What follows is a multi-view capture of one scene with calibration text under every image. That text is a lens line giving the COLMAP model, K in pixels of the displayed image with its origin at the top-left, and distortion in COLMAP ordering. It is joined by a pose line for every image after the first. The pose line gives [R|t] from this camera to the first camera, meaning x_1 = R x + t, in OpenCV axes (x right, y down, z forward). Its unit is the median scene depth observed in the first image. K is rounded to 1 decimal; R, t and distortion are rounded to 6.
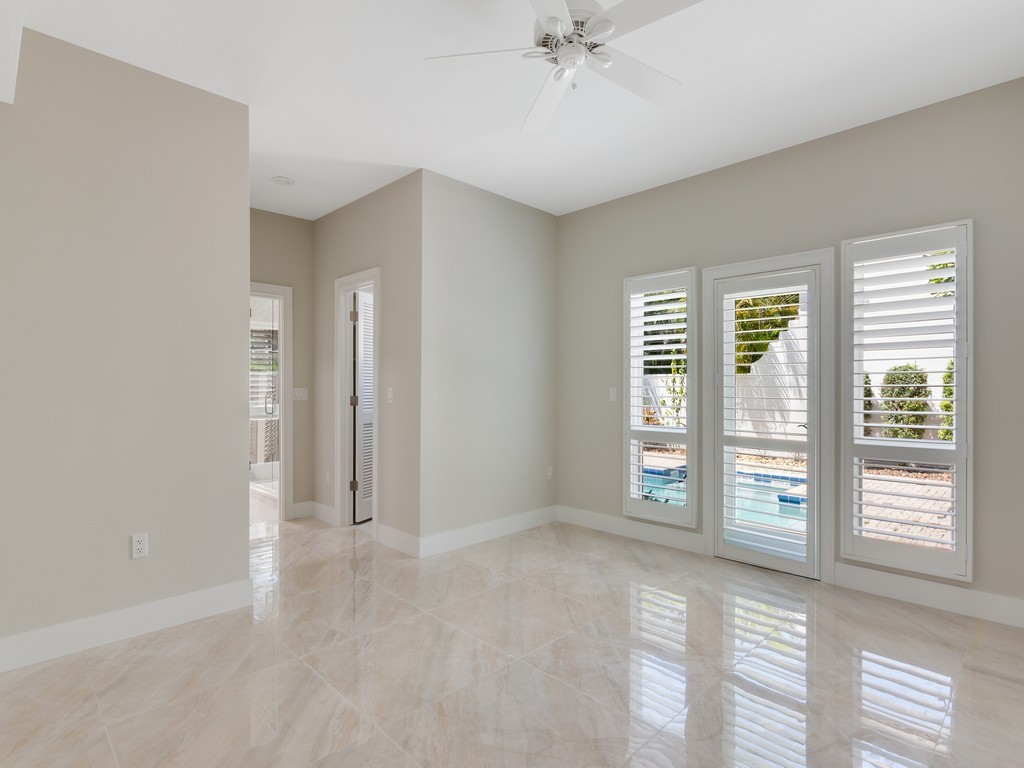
lens RADIAL K [[526.7, 0, 510.5], [0, 526.7, 384.1], [0, 0, 1]] dist [-0.005736, 0.000495]
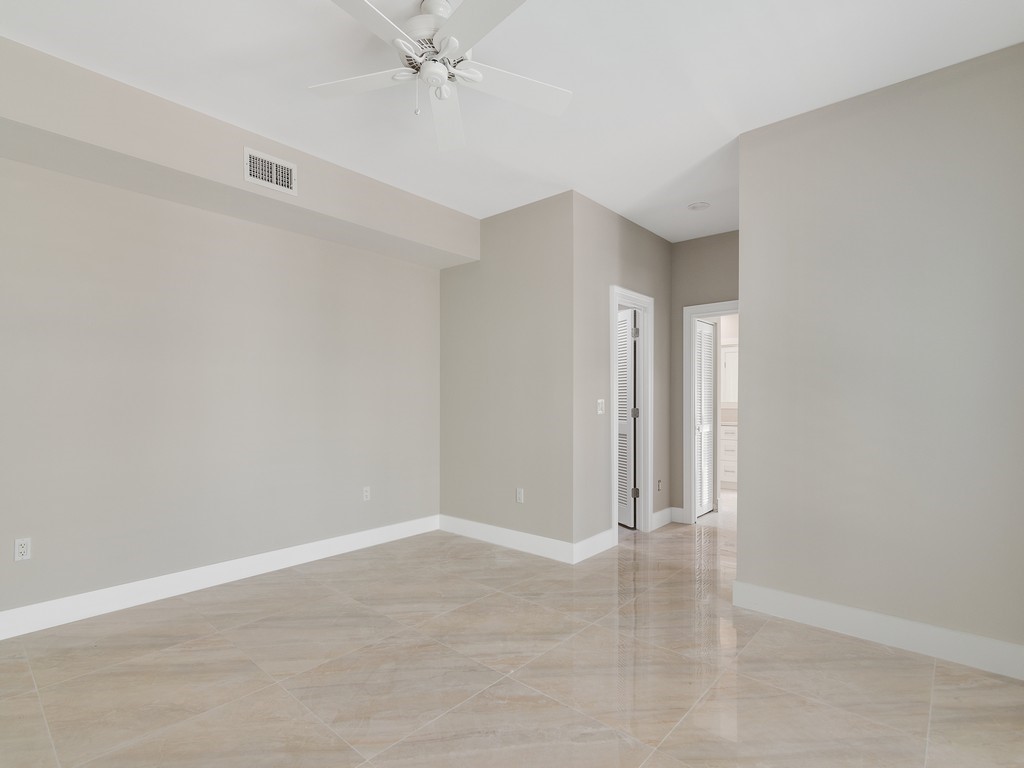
lens RADIAL K [[498.3, 0, 510.5], [0, 498.3, 390.9], [0, 0, 1]] dist [-0.006218, -0.000349]
pose [[0.069000, -0.024116, -0.997325, 0.867336], [0.001477, 0.999709, -0.024071, 0.015300], [0.997616, 0.000188, 0.069015, 0.863532]]
